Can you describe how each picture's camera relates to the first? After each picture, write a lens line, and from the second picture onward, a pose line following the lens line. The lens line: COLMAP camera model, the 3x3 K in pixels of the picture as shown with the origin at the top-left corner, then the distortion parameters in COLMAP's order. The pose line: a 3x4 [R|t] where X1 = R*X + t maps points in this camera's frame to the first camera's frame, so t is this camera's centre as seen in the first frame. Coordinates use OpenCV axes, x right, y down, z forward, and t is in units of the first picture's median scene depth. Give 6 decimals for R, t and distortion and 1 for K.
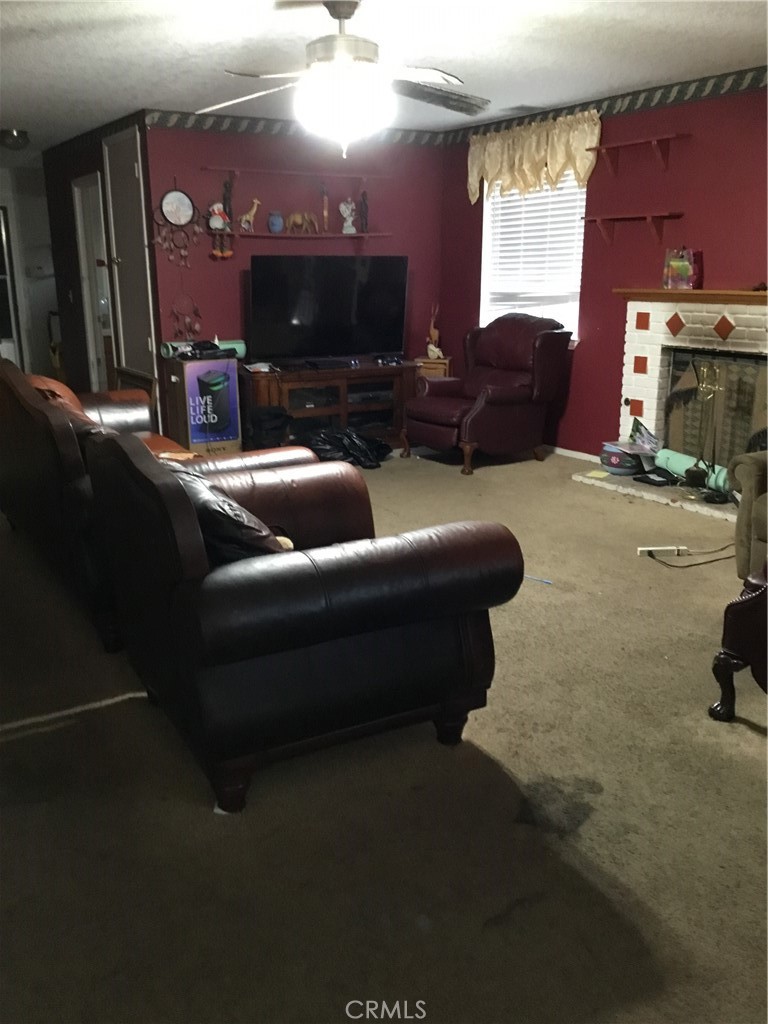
lens RADIAL K [[910.0, 0, 384.0], [0, 910.0, 512.0], [0, 0, 1]] dist [0.131589, -0.253005]
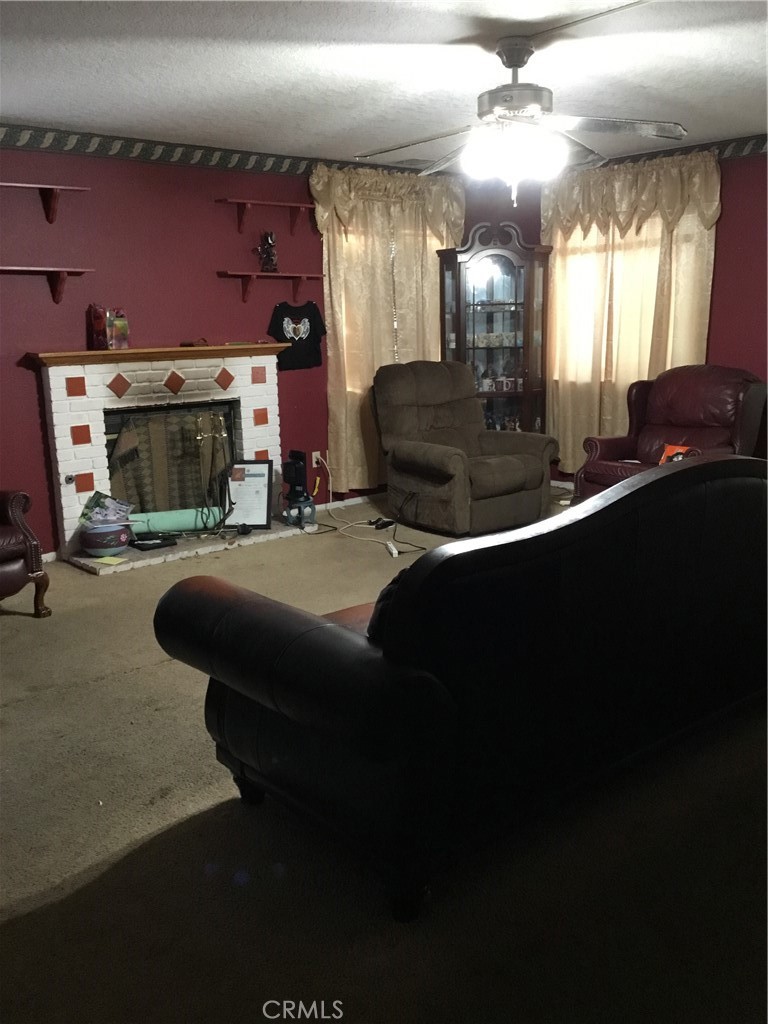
lens RADIAL K [[910.0, 0, 384.0], [0, 910.0, 512.0], [0, 0, 1]] dist [0.131589, -0.253005]
pose [[-0.122793, -0.205159, 0.970995, -0.677370], [0.281877, 0.930896, 0.232333, -0.226544], [-0.951560, 0.302230, -0.056478, 0.834648]]
